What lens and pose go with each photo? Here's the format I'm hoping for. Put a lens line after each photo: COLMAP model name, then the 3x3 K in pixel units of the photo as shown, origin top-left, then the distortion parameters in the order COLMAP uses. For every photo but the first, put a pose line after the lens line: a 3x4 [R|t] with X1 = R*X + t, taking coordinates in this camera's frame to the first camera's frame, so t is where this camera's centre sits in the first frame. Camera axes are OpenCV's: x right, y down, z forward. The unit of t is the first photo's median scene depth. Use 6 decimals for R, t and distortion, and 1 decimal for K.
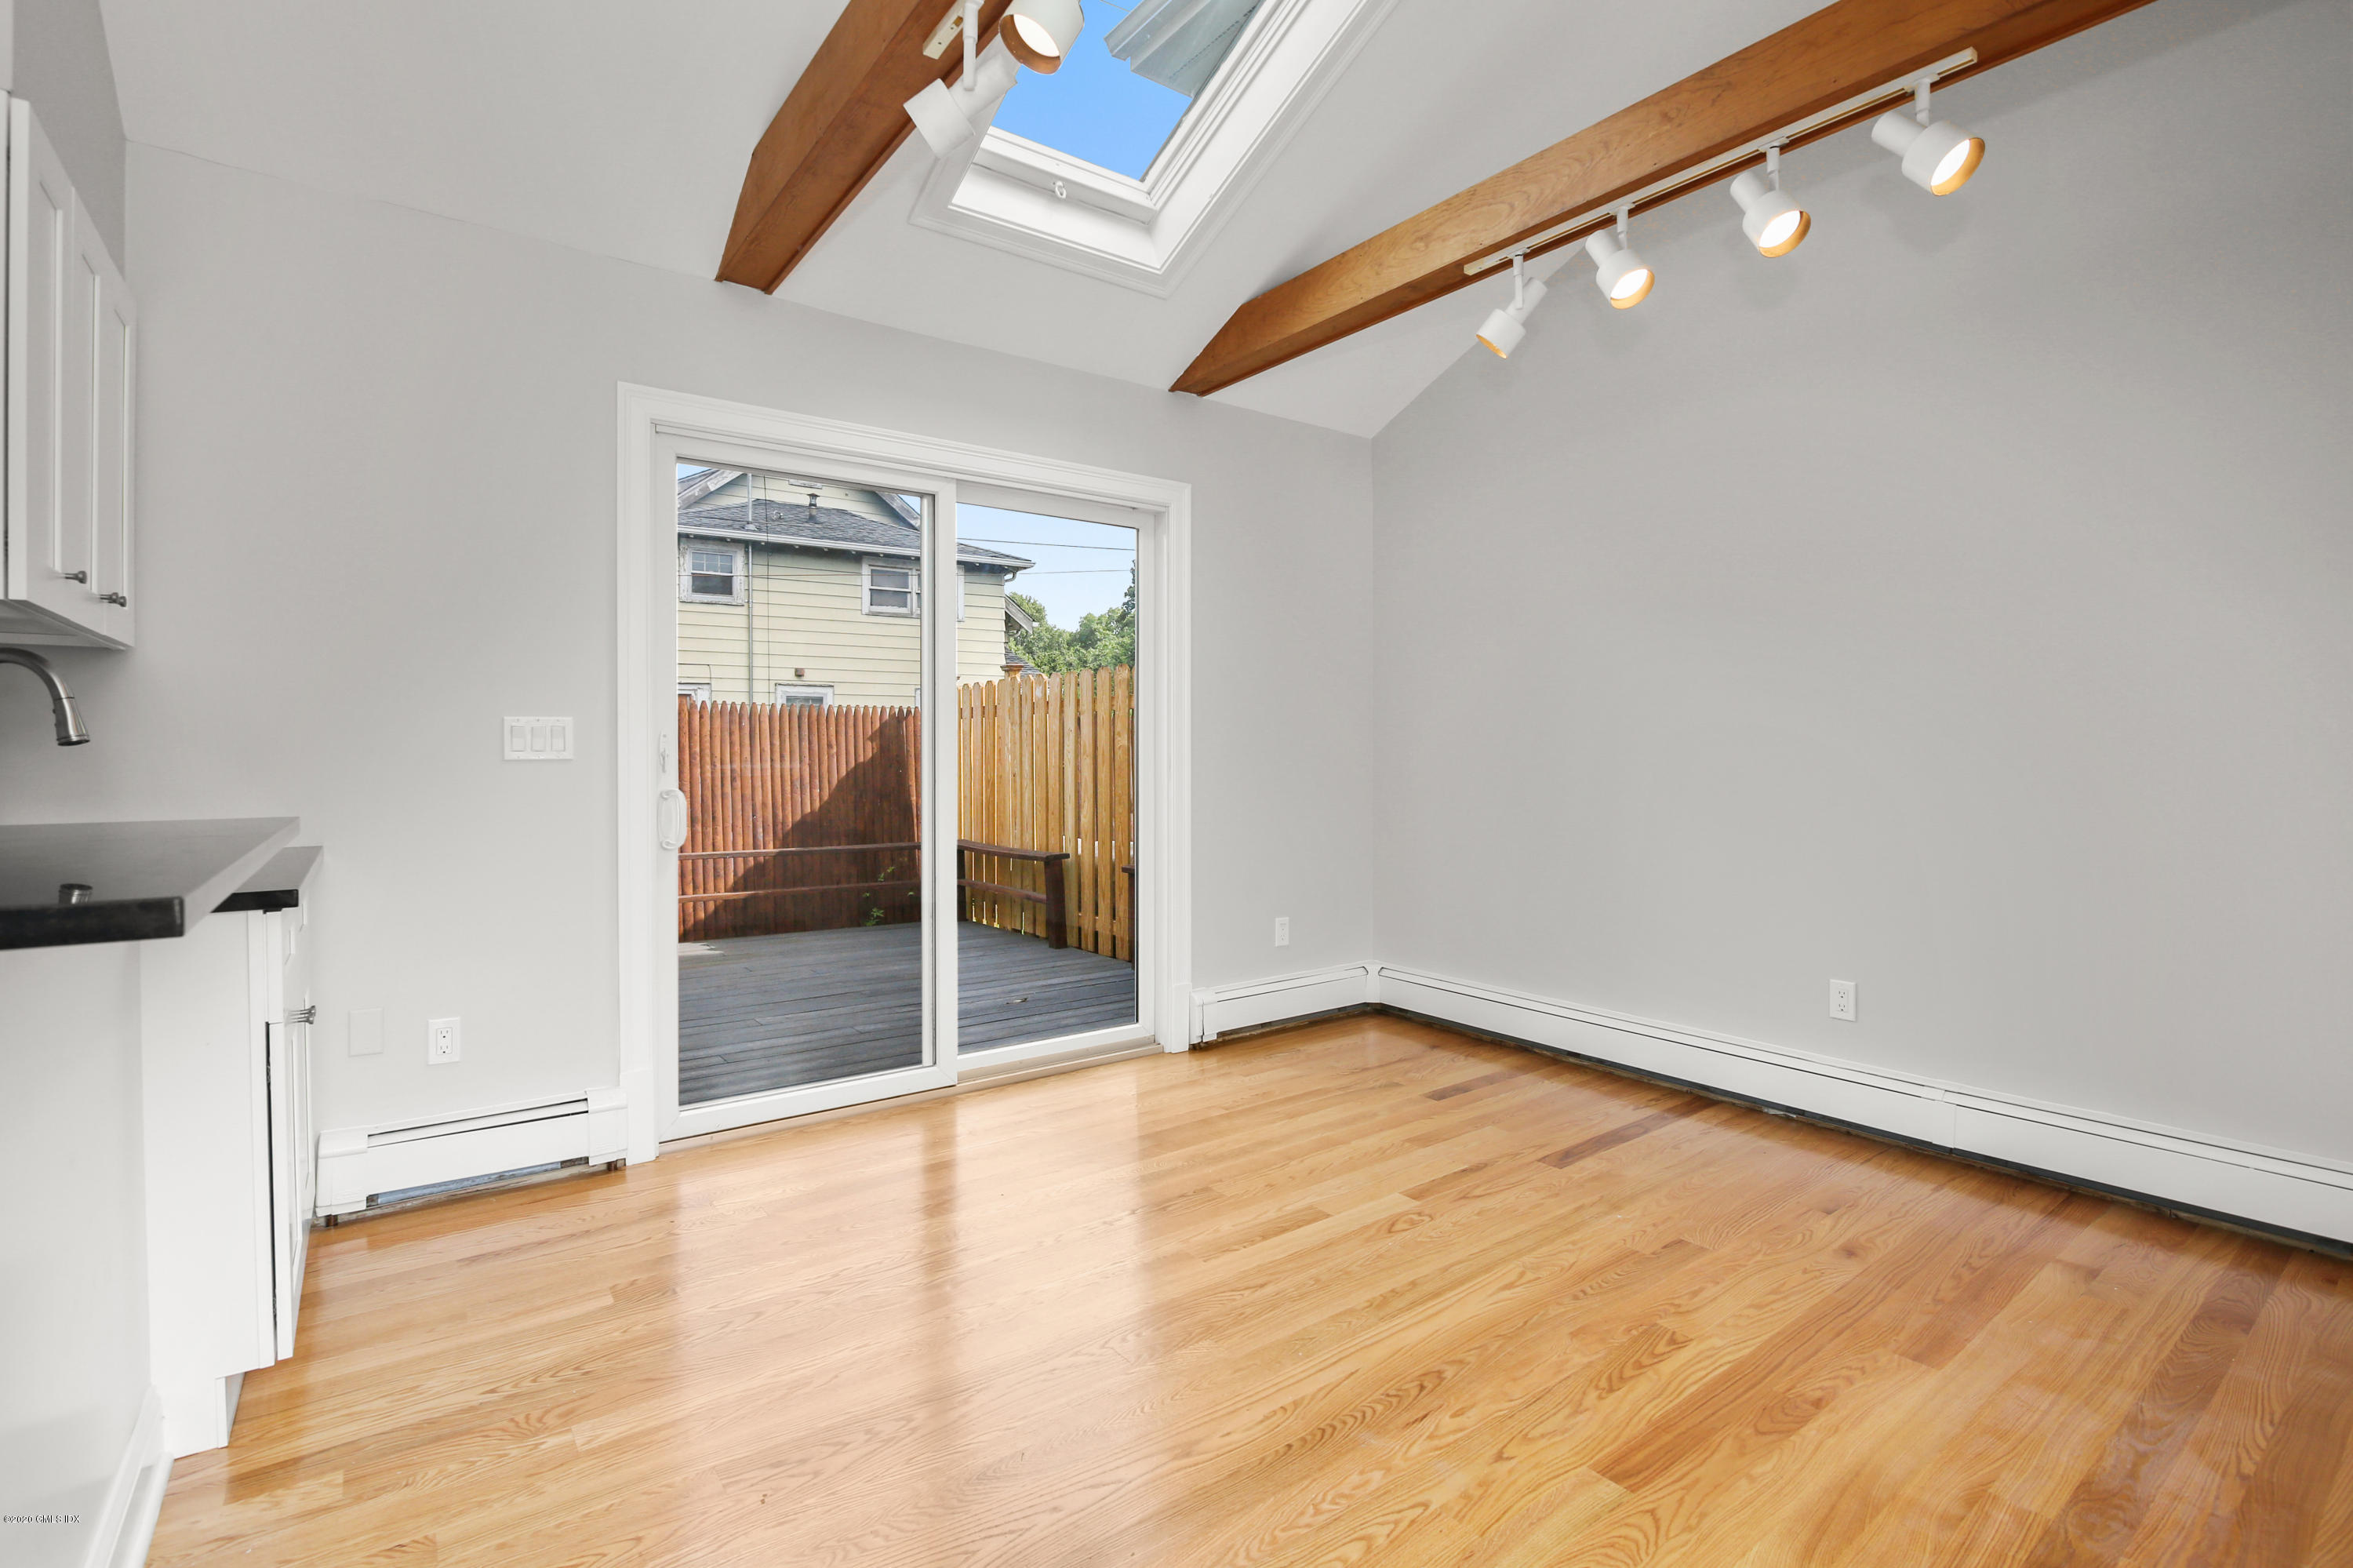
lens RADIAL K [[1088.9, 0, 1167.7], [0, 1088.9, 760.2], [0, 0, 1]] dist [-0.000577, 0.000176]
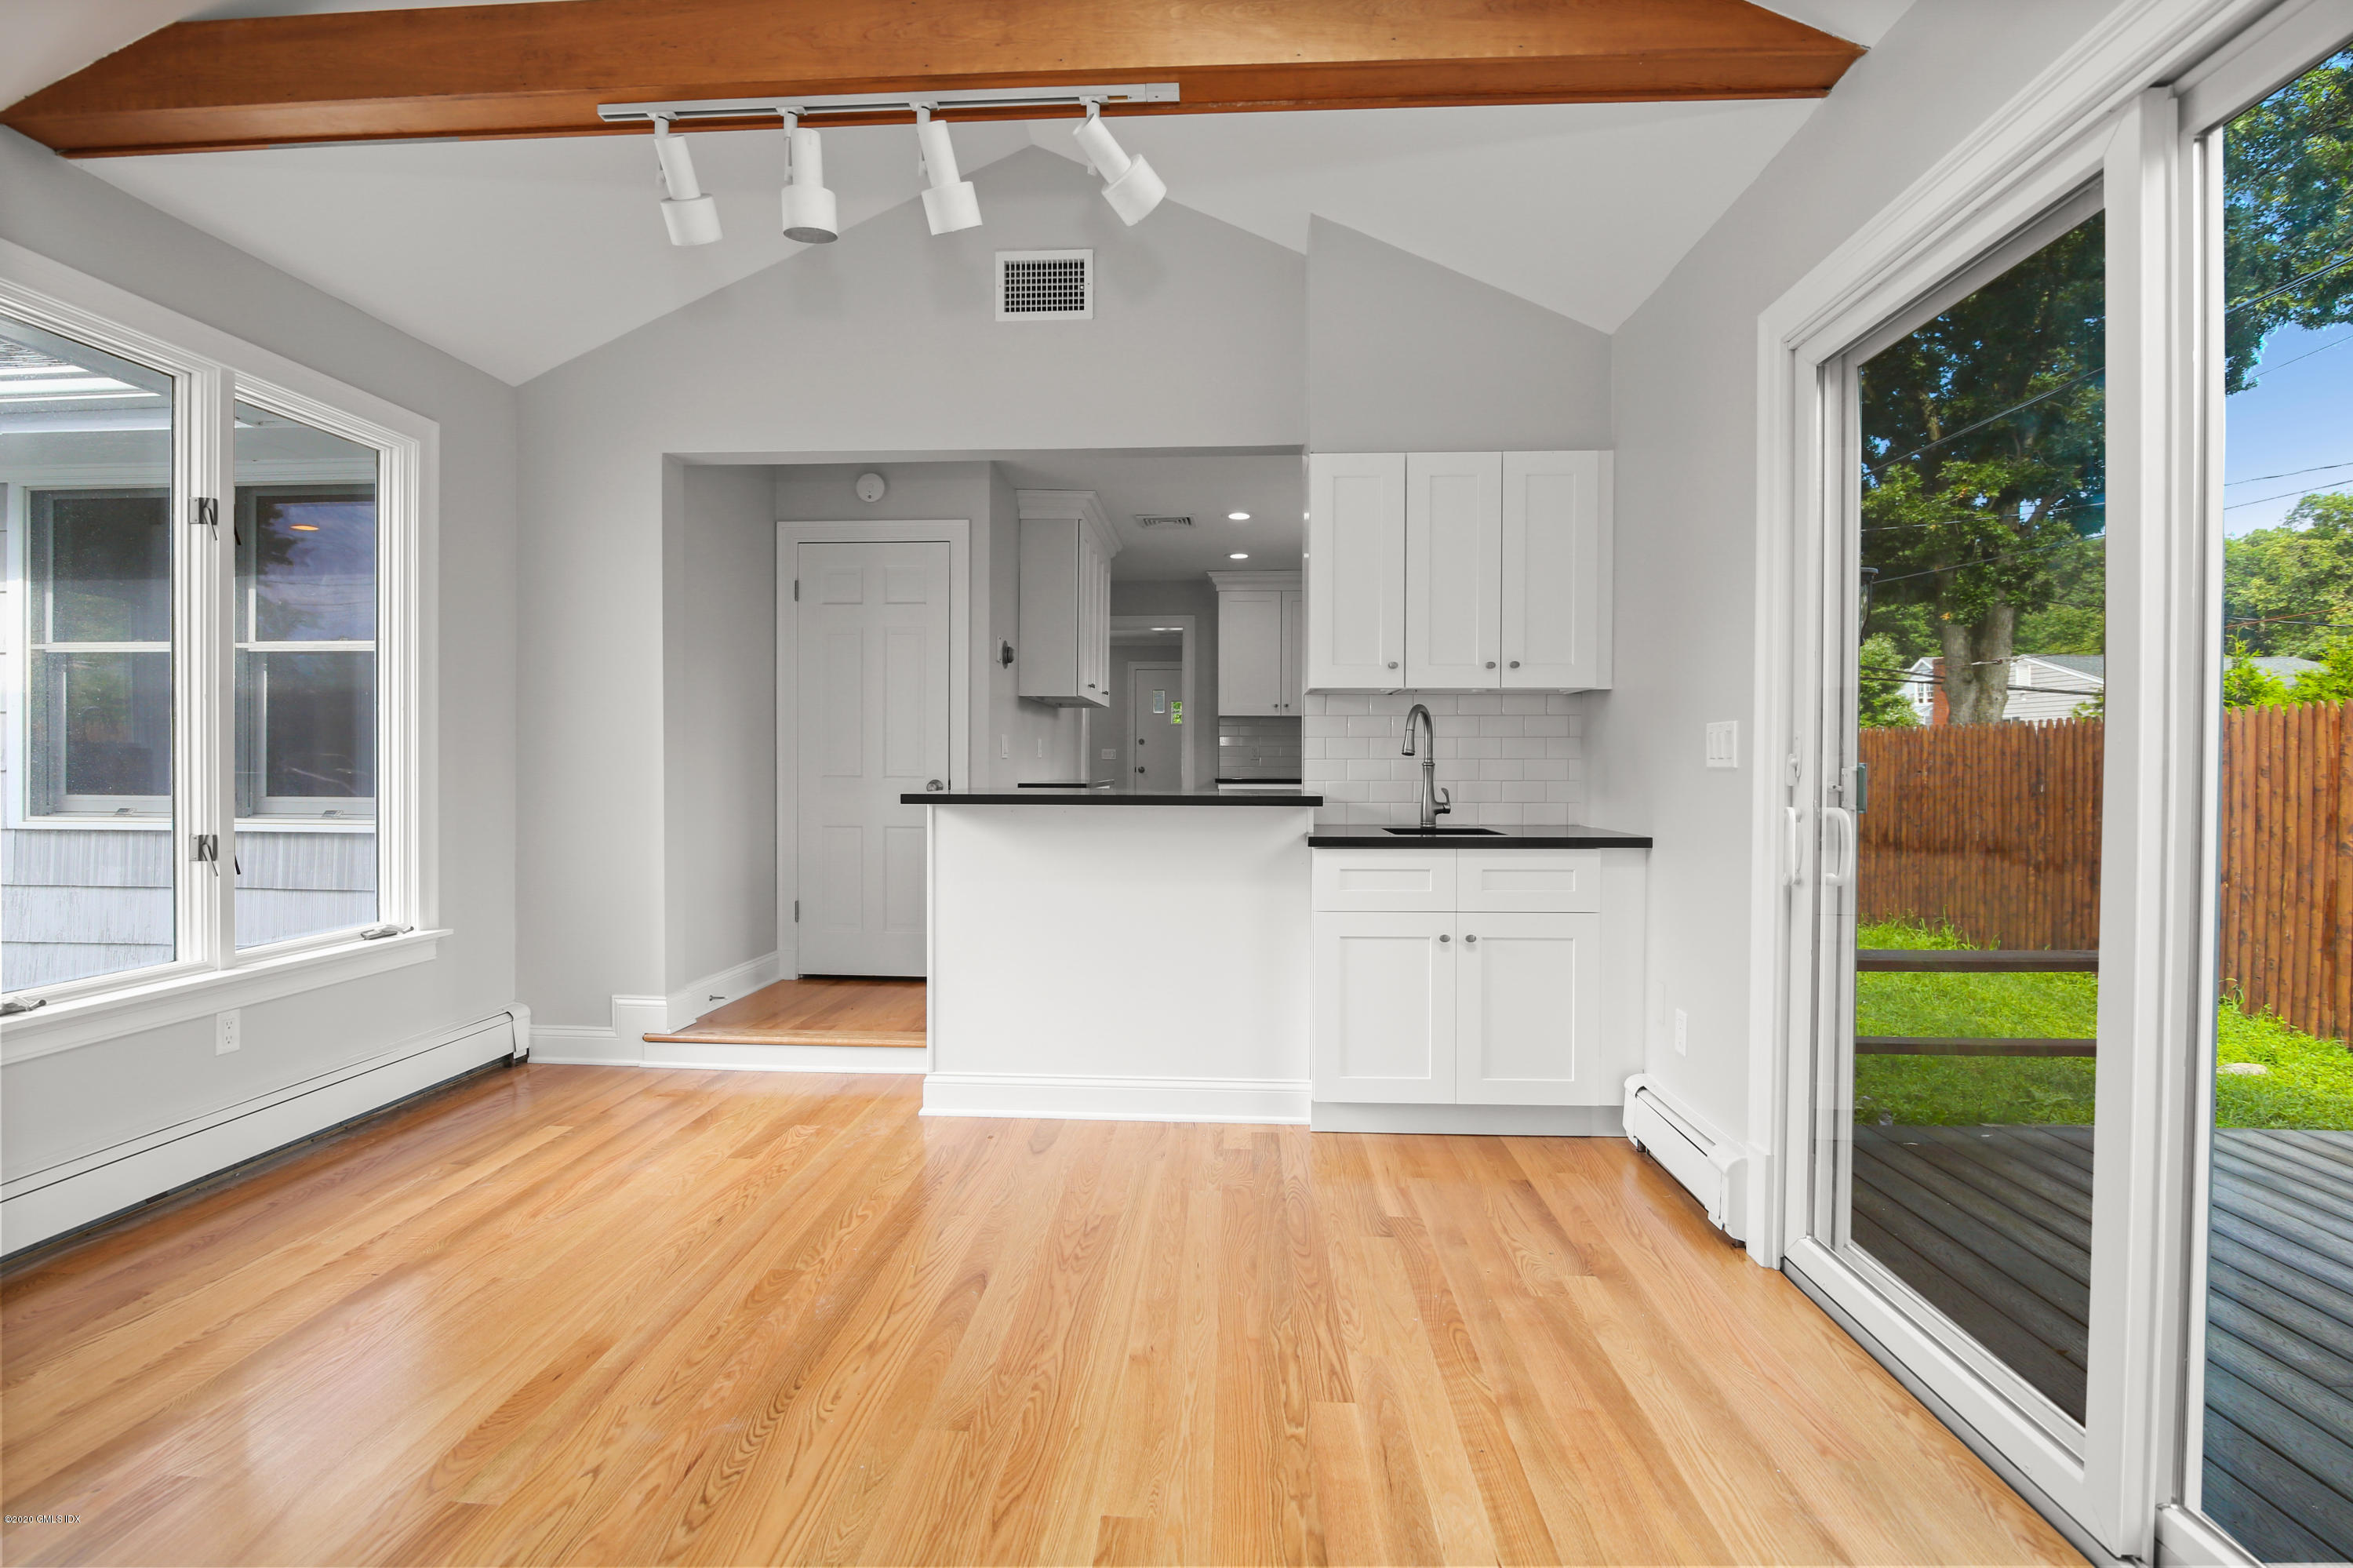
lens RADIAL K [[1064.1, 0, 1176.5], [0, 1064.1, 784.0], [0, 0, 1]] dist [-0.020100, -0.000403]
pose [[-0.631285, 0.015895, -0.775388, 0.411905], [-0.009782, 0.999547, 0.028455, -0.008457], [0.775489, 0.025548, -0.630844, 1.172712]]
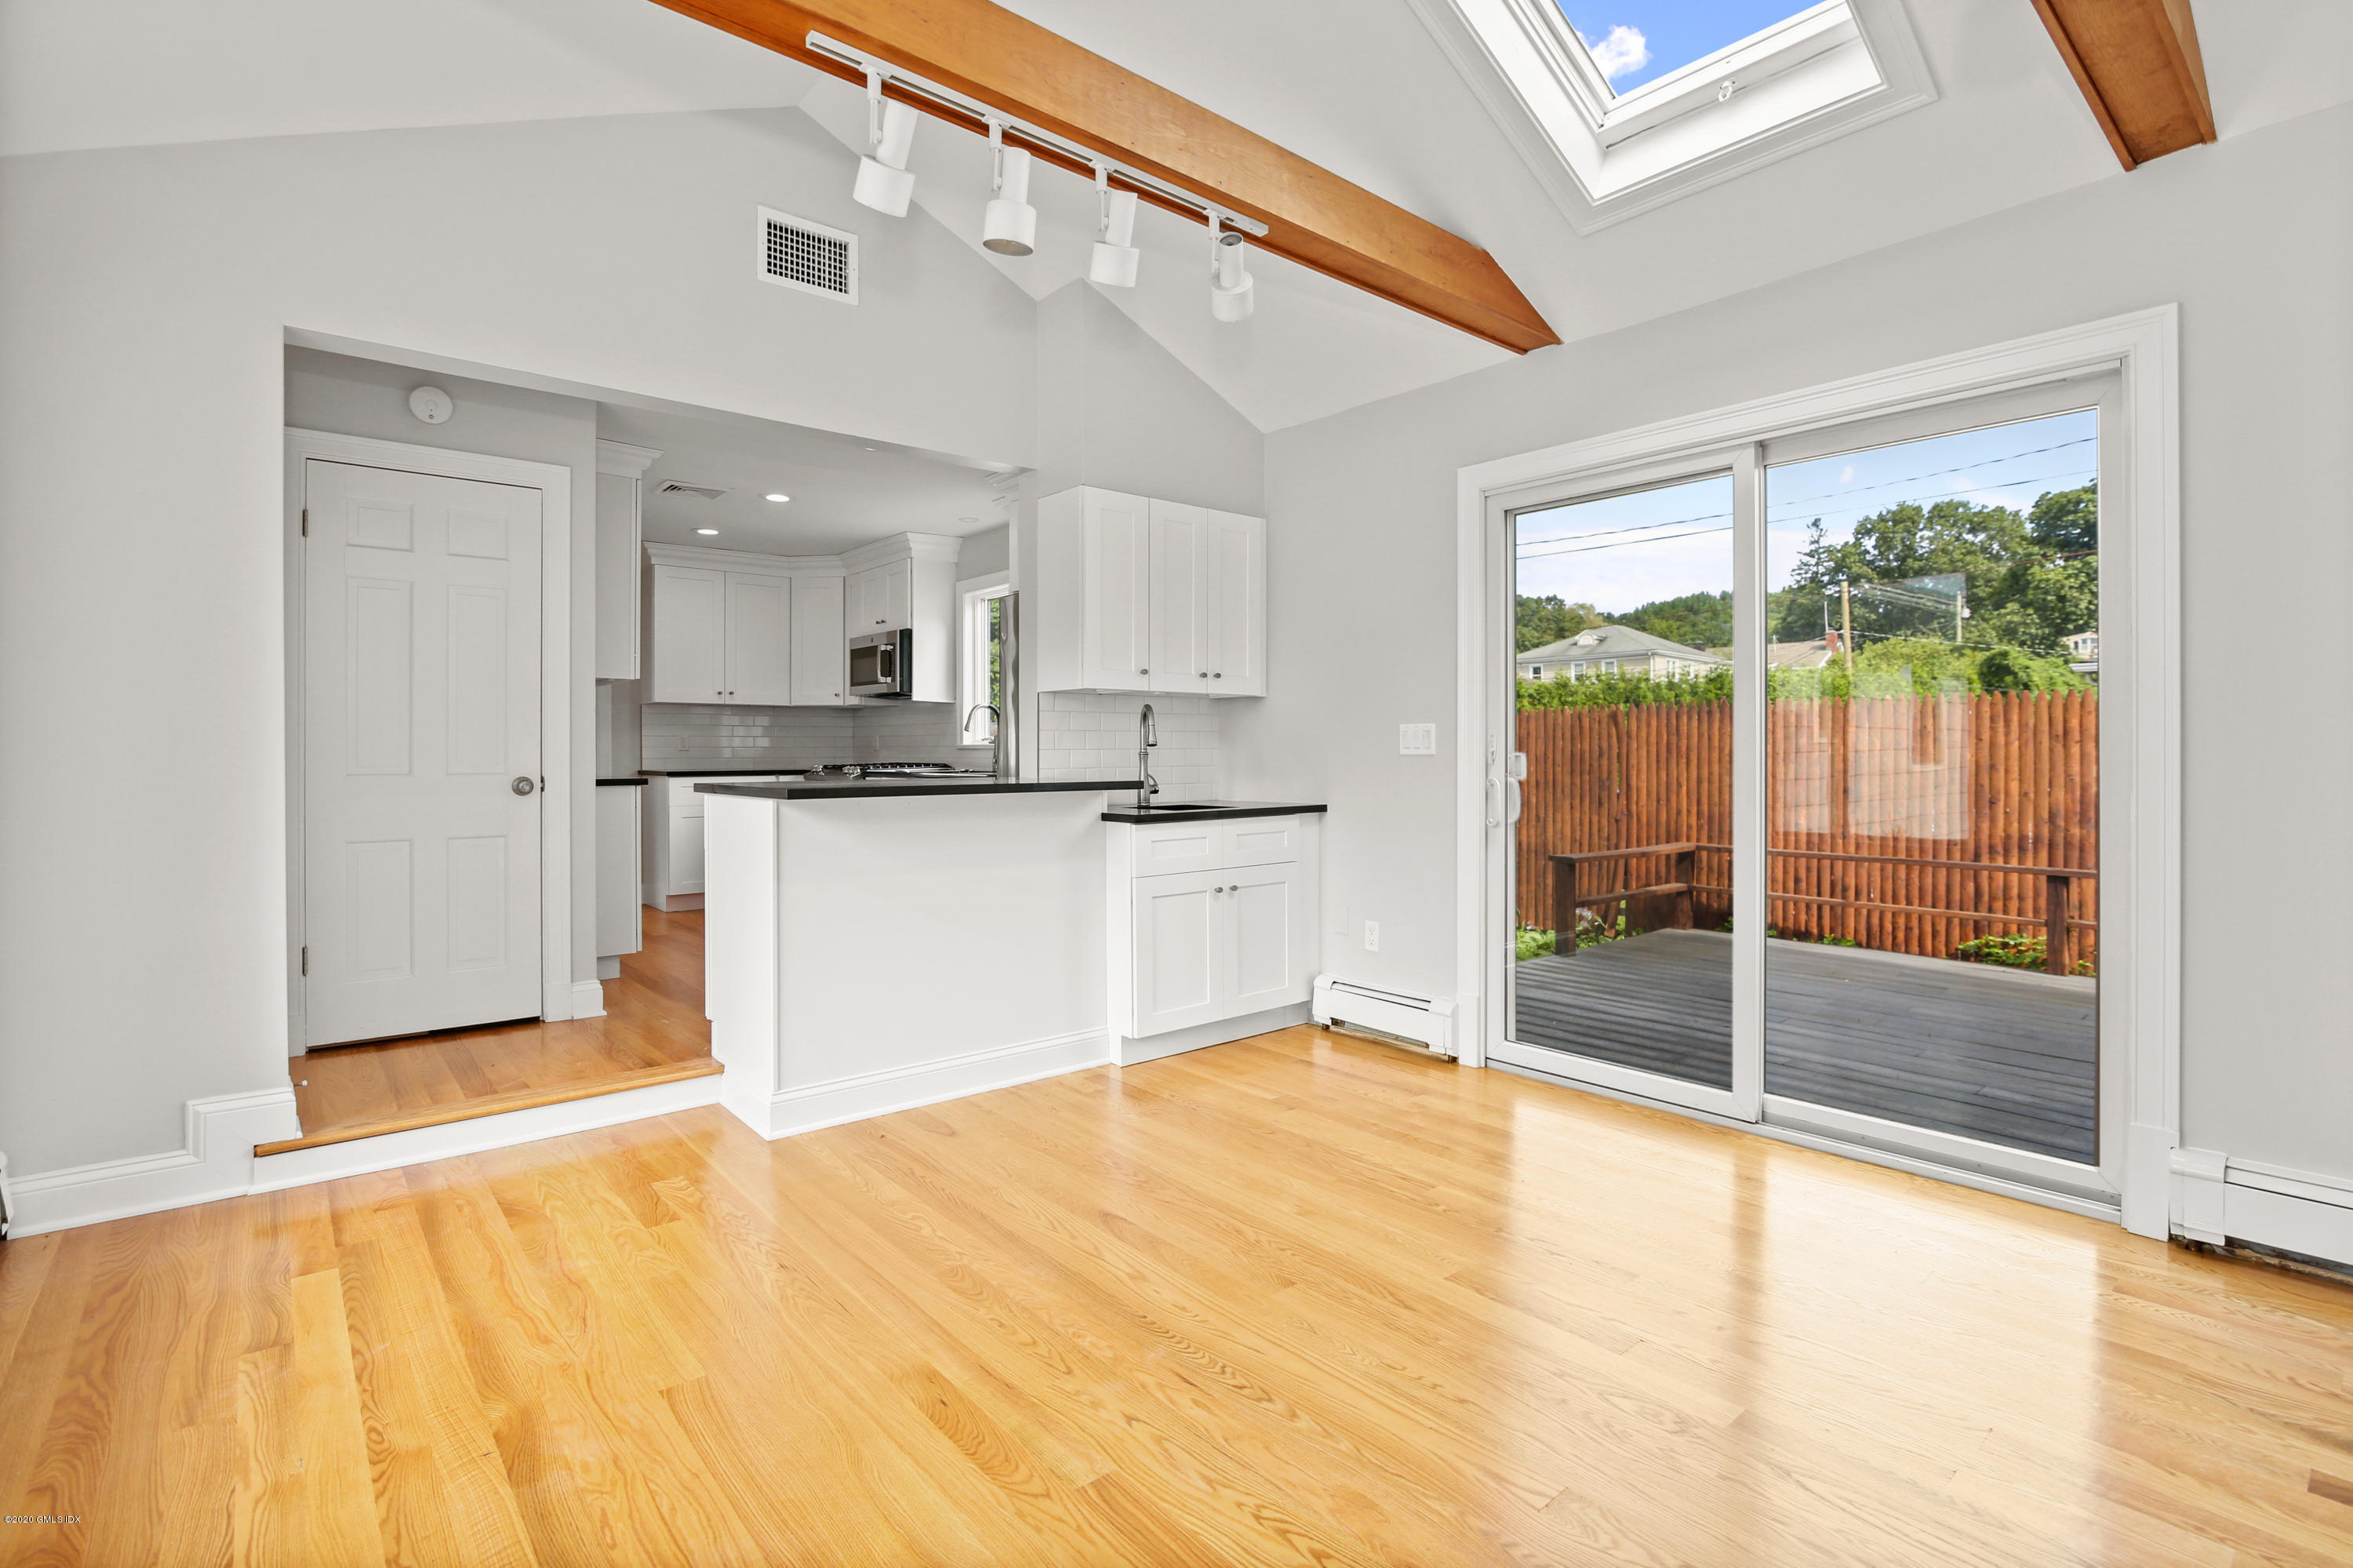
lens RADIAL K [[1084.9, 0, 1171.6], [0, 1084.9, 757.8], [0, 0, 1]] dist [-0.020268, 0.000471]
pose [[0.065434, 0.006505, -0.997836, 0.789013], [-0.007180, 0.999956, 0.006048, -0.002384], [0.997831, 0.006769, 0.065478, 0.569783]]
